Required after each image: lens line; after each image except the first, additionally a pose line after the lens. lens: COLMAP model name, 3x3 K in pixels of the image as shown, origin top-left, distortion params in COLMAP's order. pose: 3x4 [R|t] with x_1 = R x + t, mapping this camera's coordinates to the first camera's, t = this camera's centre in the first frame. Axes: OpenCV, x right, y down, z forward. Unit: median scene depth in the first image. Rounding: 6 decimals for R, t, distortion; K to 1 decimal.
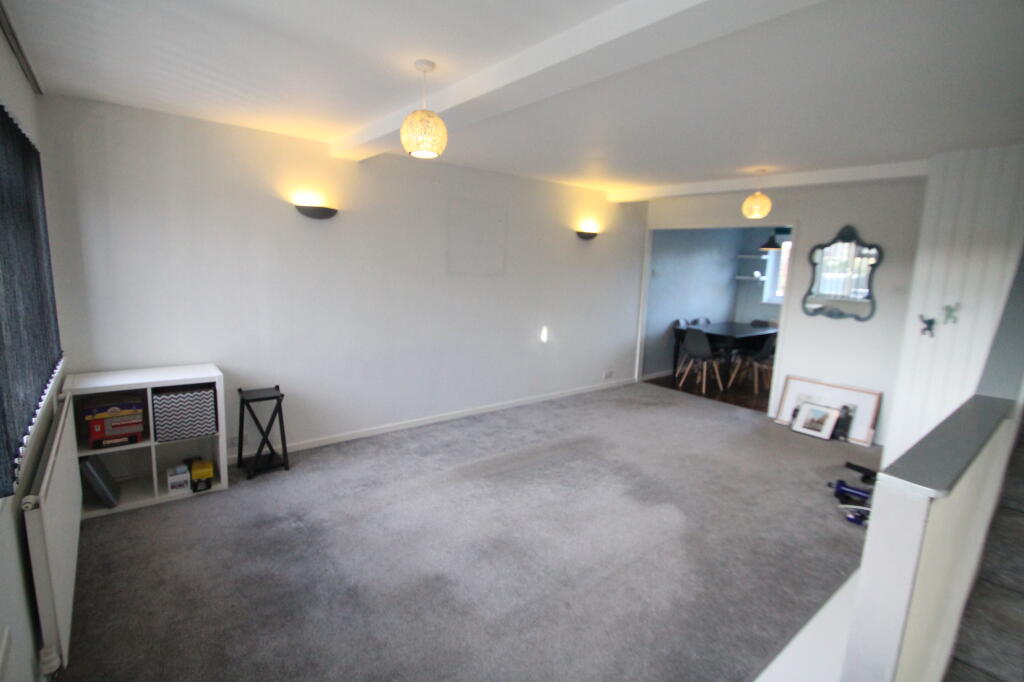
lens RADIAL K [[484.8, 0, 508.8], [0, 484.8, 340.2], [0, 0, 1]] dist [0.000269, -0.000670]
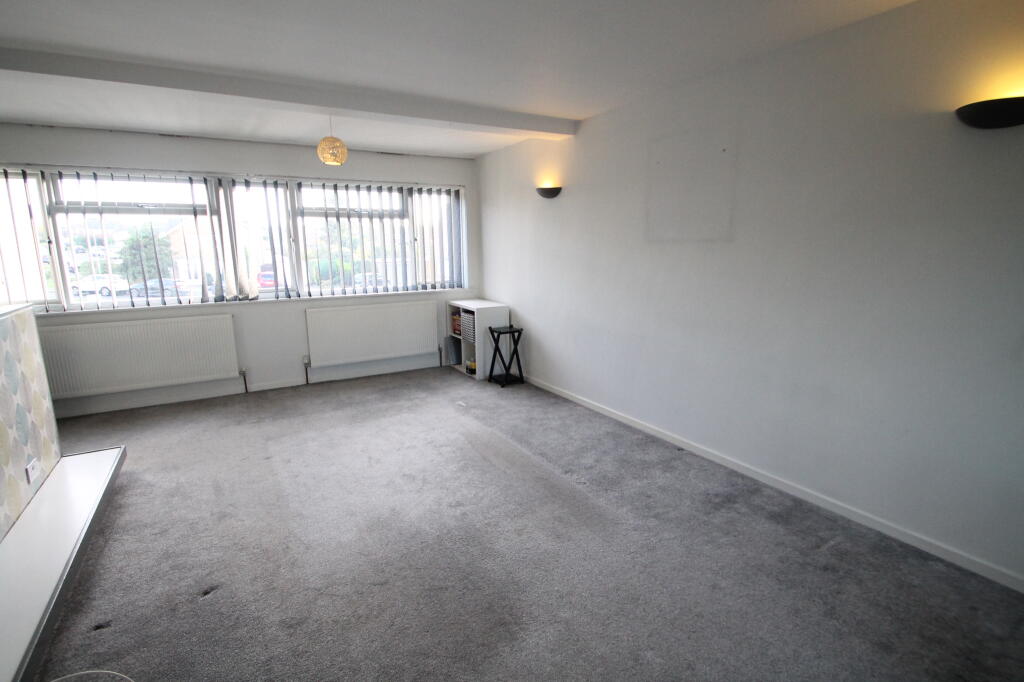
lens RADIAL K [[484.8, 0, 508.8], [0, 484.8, 340.2], [0, 0, 1]] dist [0.000269, -0.000670]
pose [[-0.145081, 0.152176, -0.977647, 0.734756], [-0.150937, 0.973132, 0.173872, -0.091915], [0.977839, 0.172788, -0.118214, 0.965945]]
